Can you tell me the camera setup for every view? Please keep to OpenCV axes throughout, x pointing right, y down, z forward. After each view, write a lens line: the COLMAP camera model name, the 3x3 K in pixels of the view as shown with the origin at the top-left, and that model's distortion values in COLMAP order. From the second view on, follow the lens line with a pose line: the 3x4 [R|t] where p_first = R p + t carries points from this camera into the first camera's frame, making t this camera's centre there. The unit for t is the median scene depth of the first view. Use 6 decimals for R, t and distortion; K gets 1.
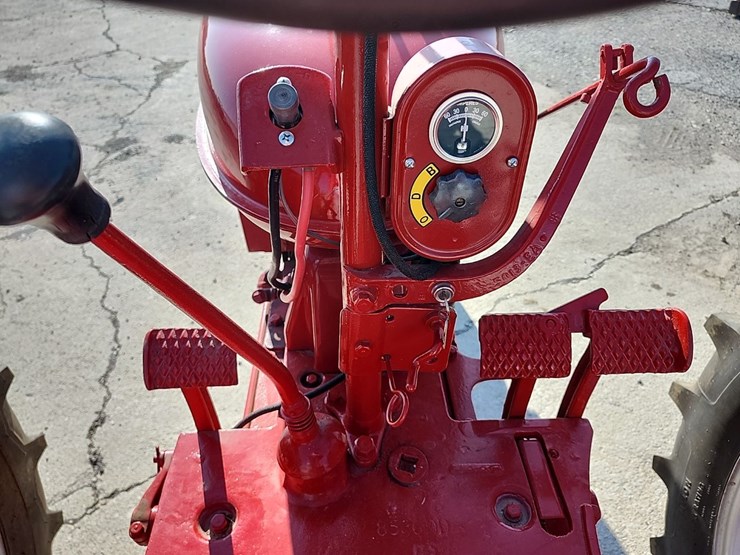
lens RADIAL K [[551.5, 0, 362.7], [0, 551.5, 268.2], [0, 0, 1]] dist [0.050961, -0.085918]
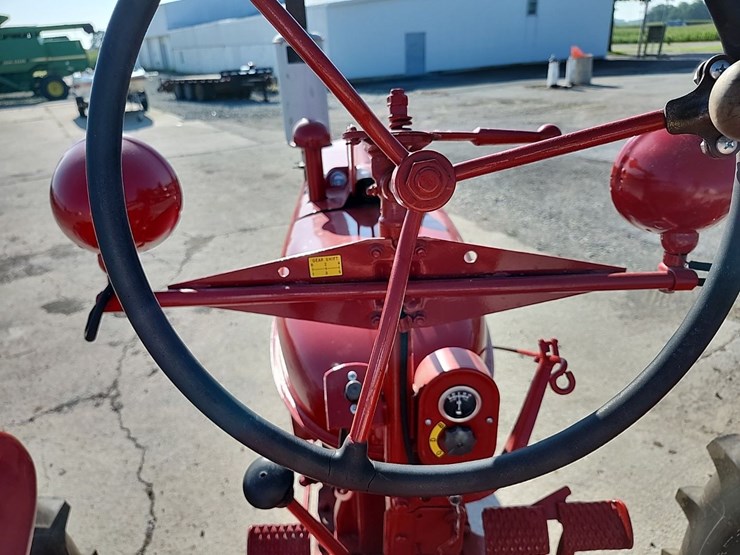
lens RADIAL K [[551.5, 0, 362.7], [0, 551.5, 268.2], [0, 0, 1]] dist [0.050961, -0.085918]
pose [[0.999496, -0.029703, -0.011213, -0.013887], [0.025839, 0.966245, -0.256325, -0.036812], [0.018448, 0.255907, 0.966525, -0.127807]]
